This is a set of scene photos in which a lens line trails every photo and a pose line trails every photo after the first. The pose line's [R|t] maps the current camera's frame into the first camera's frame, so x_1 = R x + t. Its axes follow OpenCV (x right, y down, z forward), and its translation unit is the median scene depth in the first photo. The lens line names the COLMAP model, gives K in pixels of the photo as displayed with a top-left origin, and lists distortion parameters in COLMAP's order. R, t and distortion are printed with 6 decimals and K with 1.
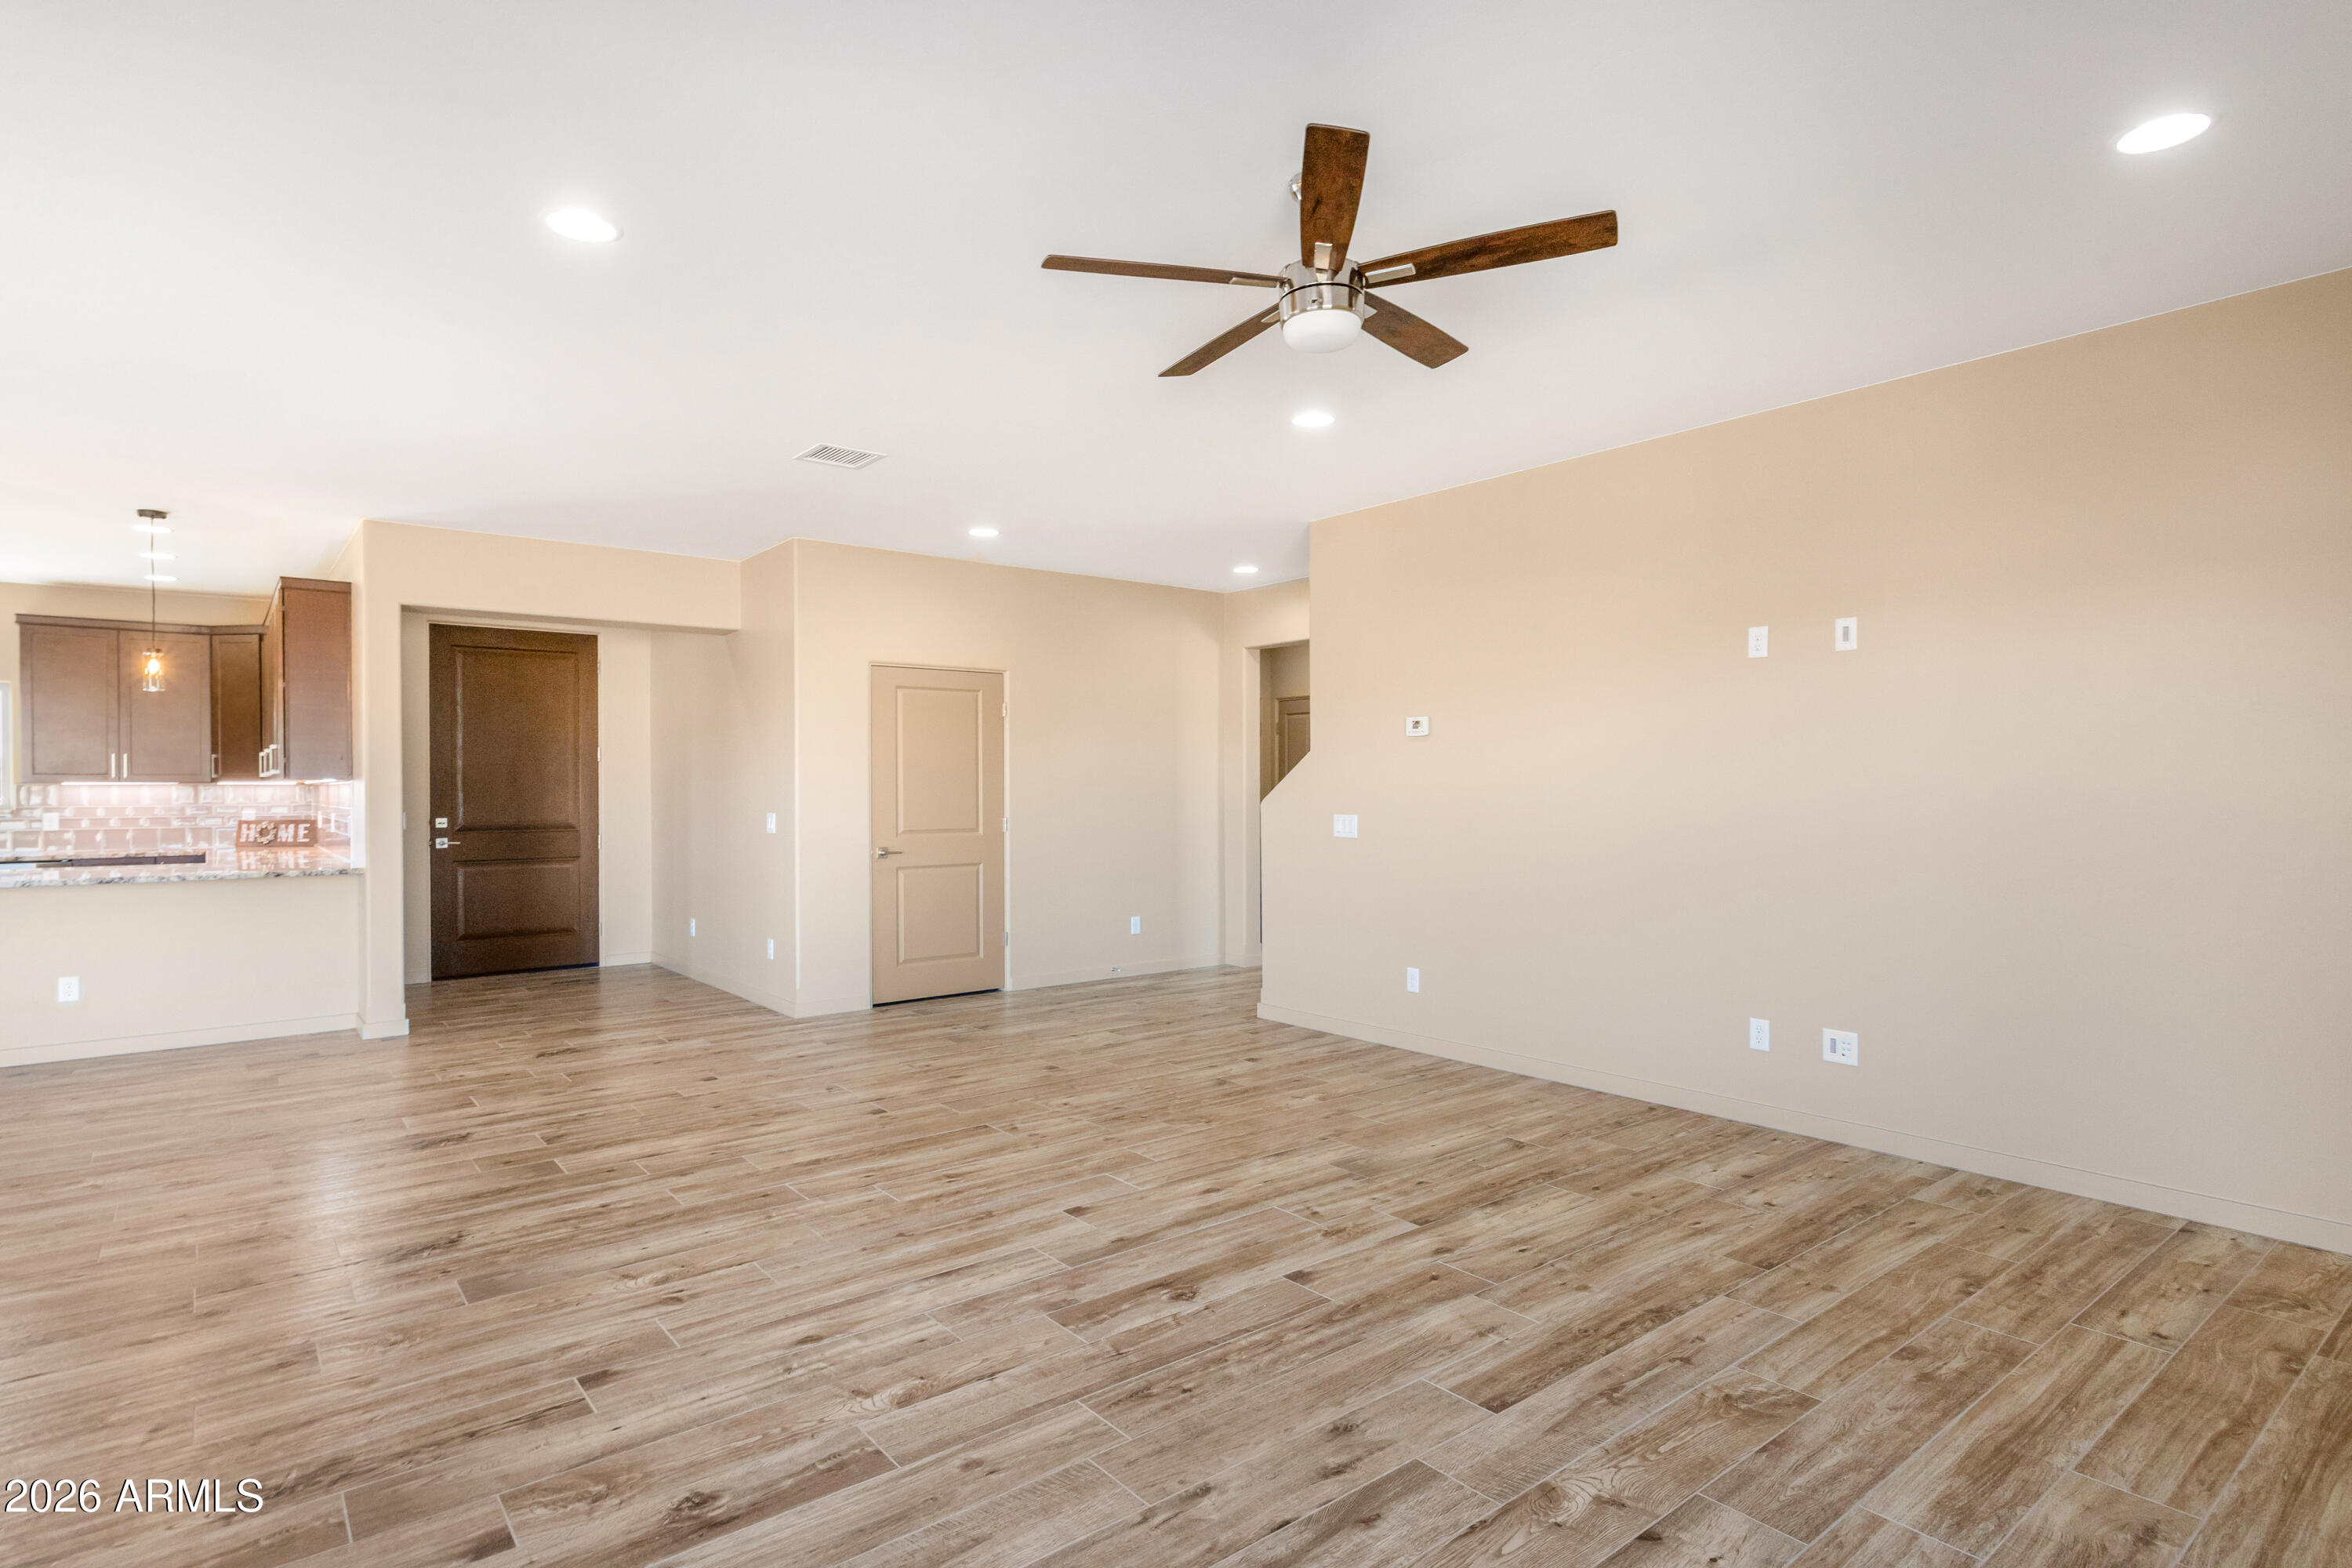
lens RADIAL K [[1203.5, 0, 1184.0], [0, 1203.5, 817.4], [0, 0, 1]] dist [0.005699, 0.002436]
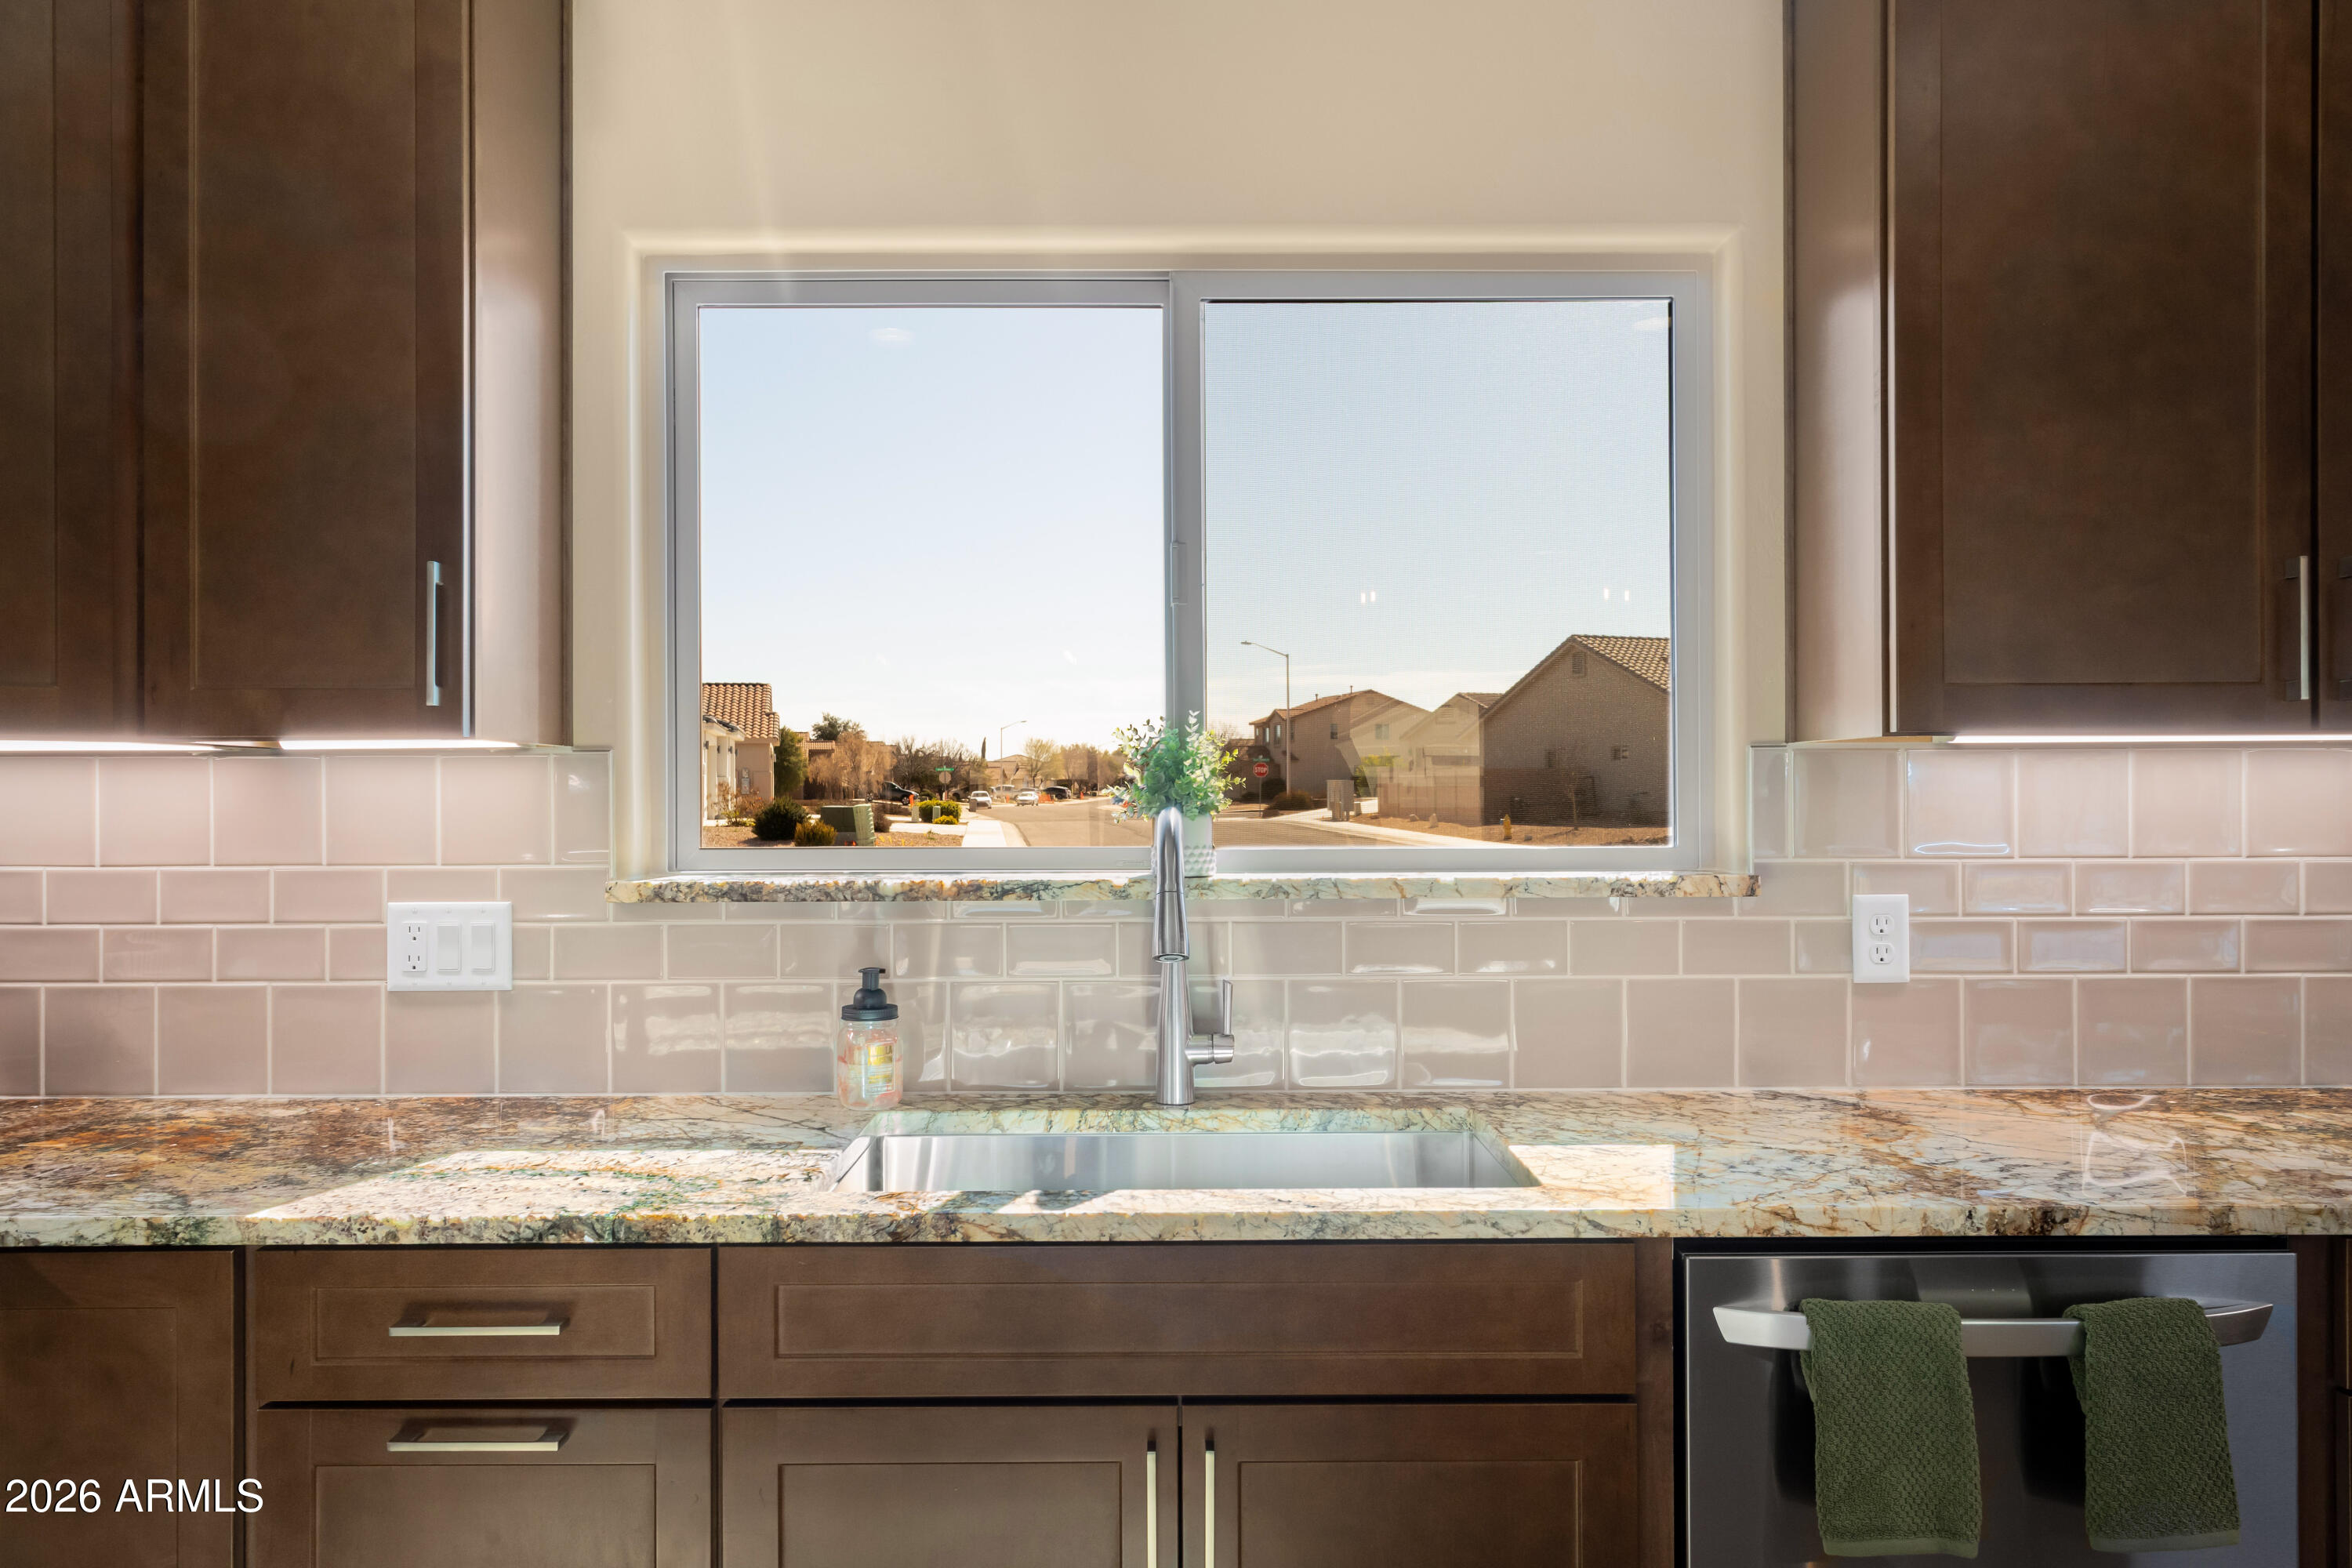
lens RADIAL K [[1677.4, 0, 1170.2], [0, 1677.4, 788.6], [0, 0, 1]] dist [-0.003036, 0.002583]
pose [[0.775366, -0.003403, -0.631504, -1.694438], [-0.011945, 0.999728, -0.020053, -0.027704], [0.631400, 0.023091, 0.775114, 1.421937]]
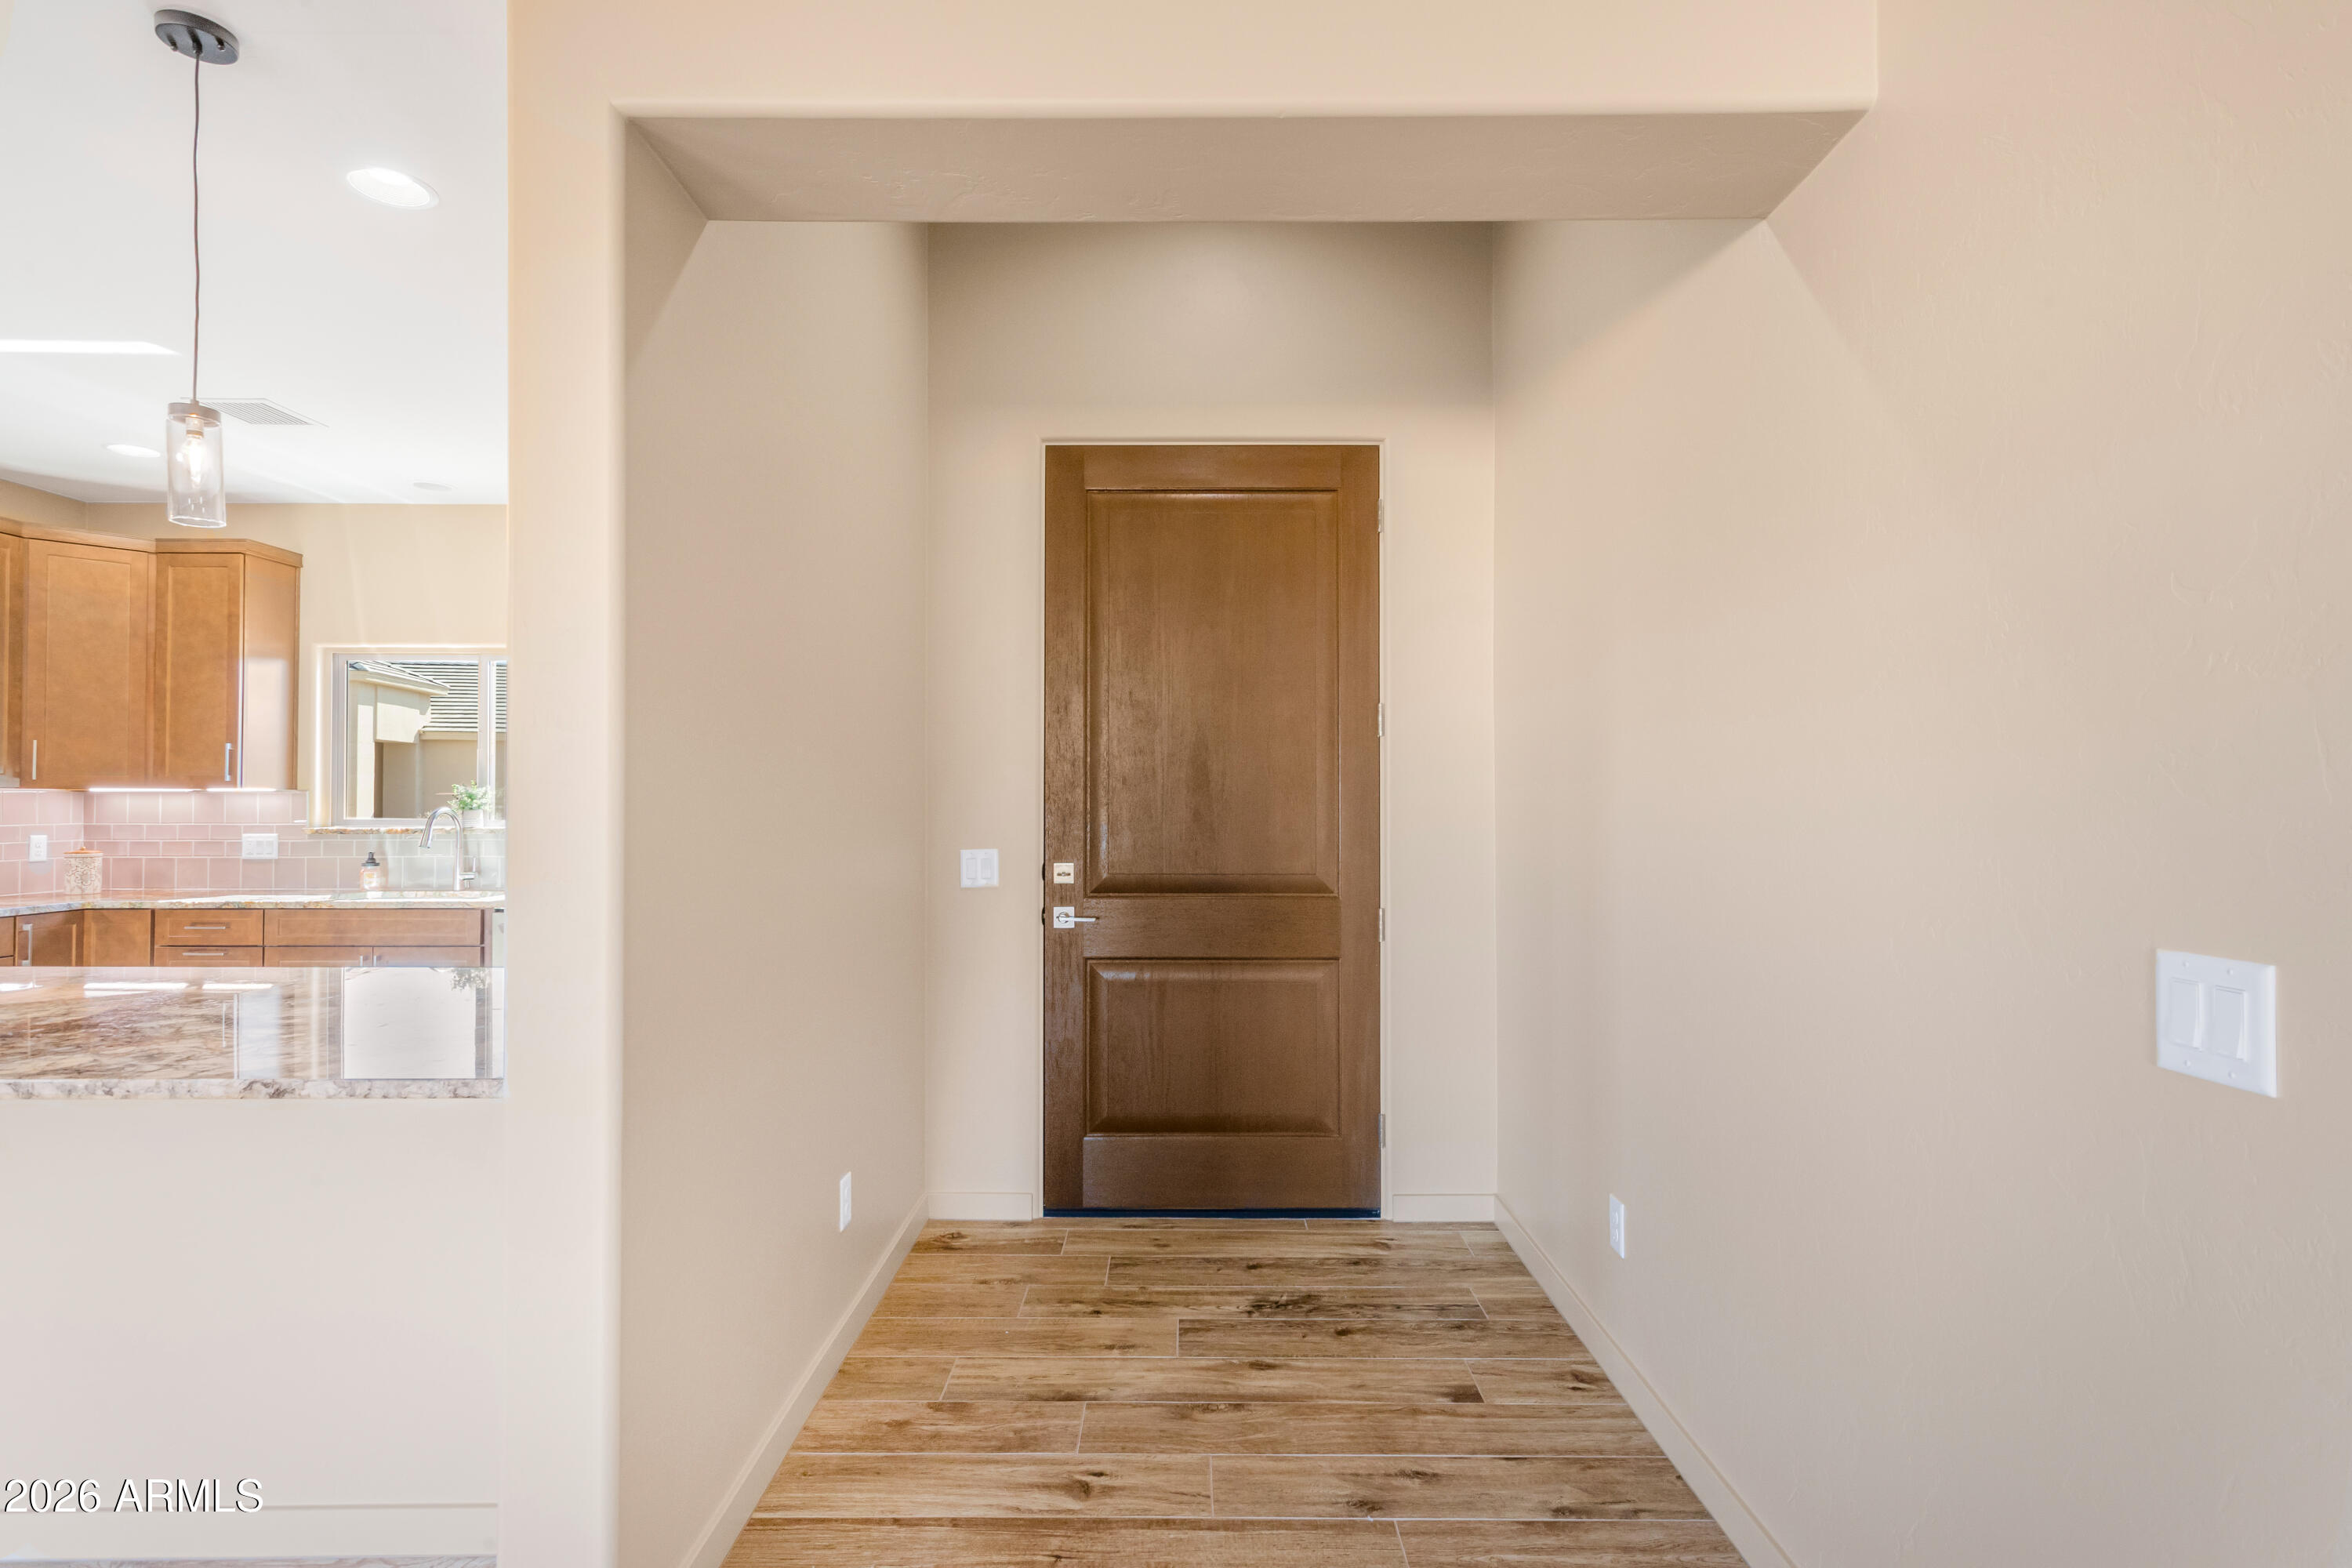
lens RADIAL K [[1130.0, 0, 1160.1], [0, 1130.0, 774.3], [0, 0, 1]] dist [0.007725, 0.002643]
pose [[0.767099, -0.011616, -0.641423, -0.607923], [-0.016664, 0.999138, -0.038023, -0.034603], [0.641312, 0.039857, 0.766244, 1.358016]]
